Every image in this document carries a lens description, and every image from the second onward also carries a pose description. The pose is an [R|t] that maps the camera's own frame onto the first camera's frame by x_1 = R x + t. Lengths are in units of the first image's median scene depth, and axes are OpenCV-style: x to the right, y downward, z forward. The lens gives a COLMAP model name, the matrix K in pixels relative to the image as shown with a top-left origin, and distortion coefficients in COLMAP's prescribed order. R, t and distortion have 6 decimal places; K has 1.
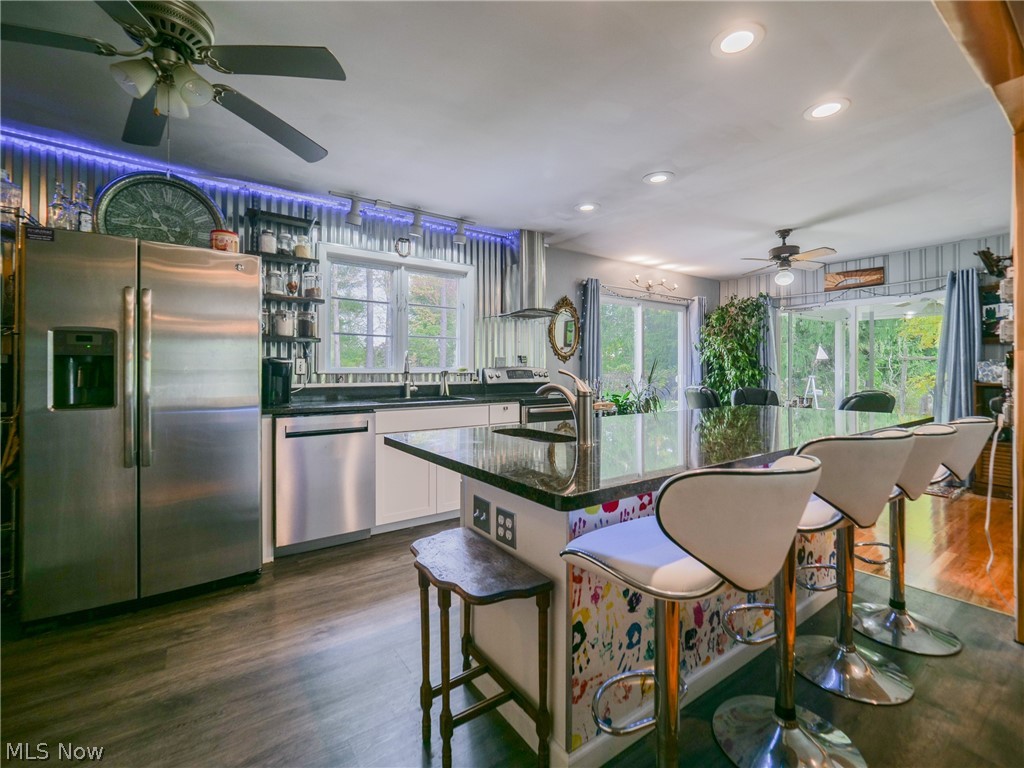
lens RADIAL K [[453.8, 0, 531.9], [0, 453.8, 368.5], [0, 0, 1]] dist [0.000486, 0.000014]
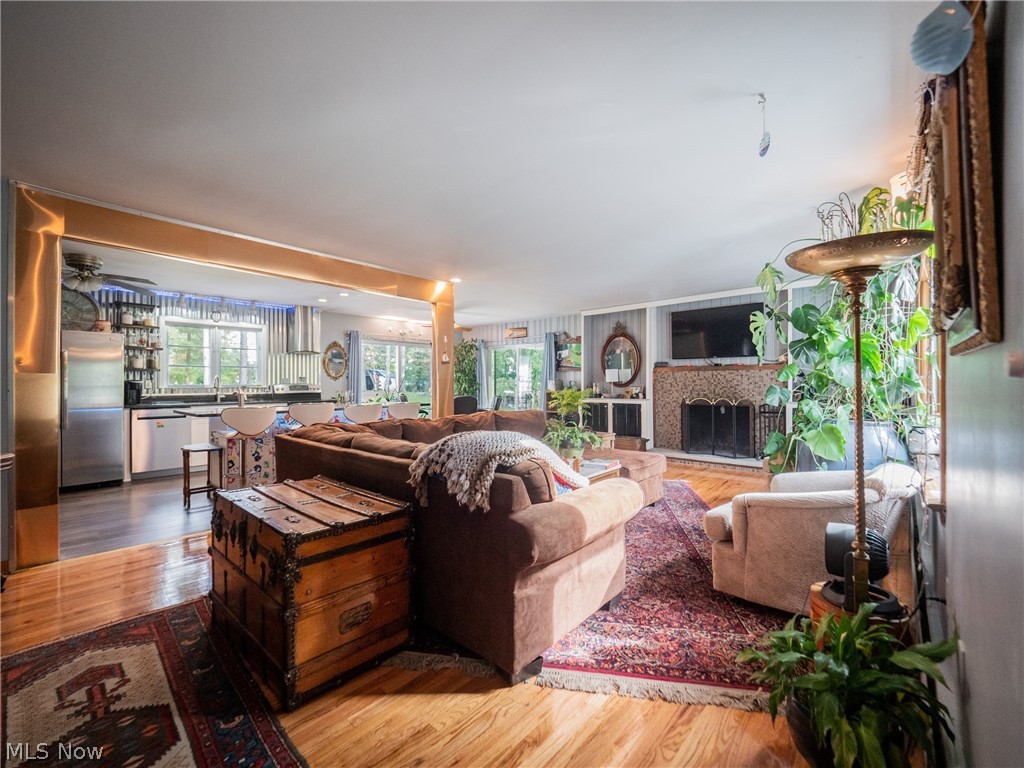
lens RADIAL K [[430.4, 0, 512.0], [0, 430.4, 384.0], [0, 0, 1]] dist [-0.001396, -0.000356]
pose [[0.980156, -0.001887, 0.198221, 0.593586], [0.001242, 0.999994, 0.003377, -0.010113], [-0.198226, -0.003064, 0.980152, -1.005249]]
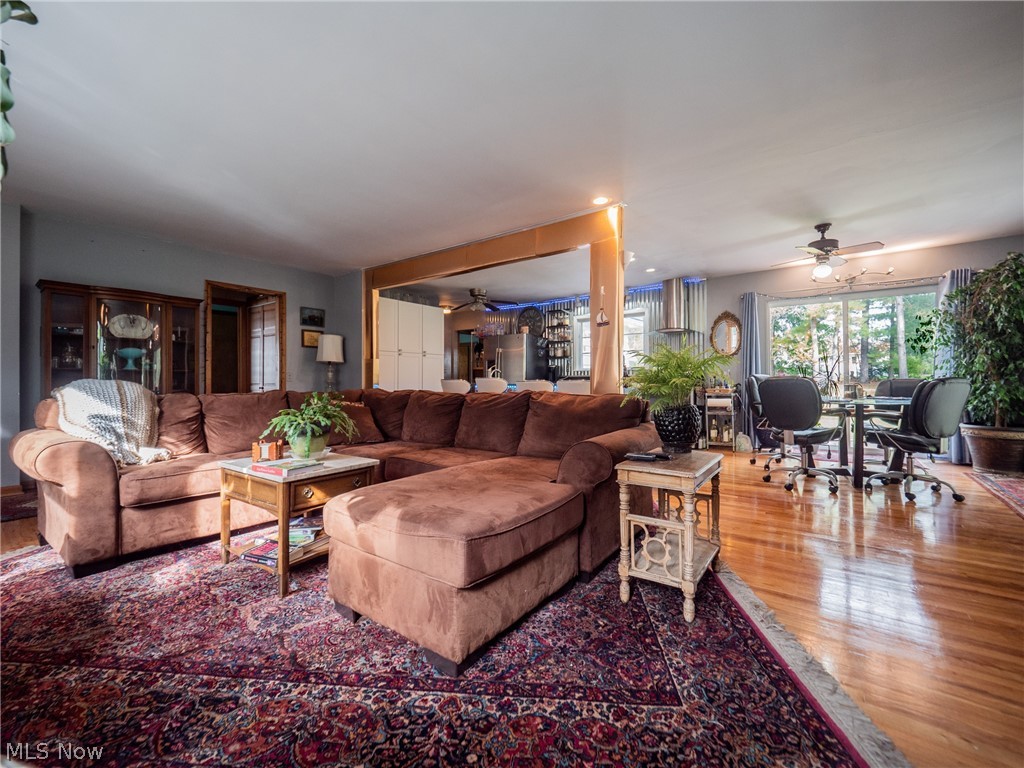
lens RADIAL K [[430.4, 0, 512.0], [0, 430.4, 384.0], [0, 0, 1]] dist [-0.001396, -0.000356]
pose [[0.288003, 0.005963, -0.957611, 1.653867], [0.005597, 0.999953, 0.007910, 0.060880], [0.957613, -0.007638, 0.287956, 0.050242]]
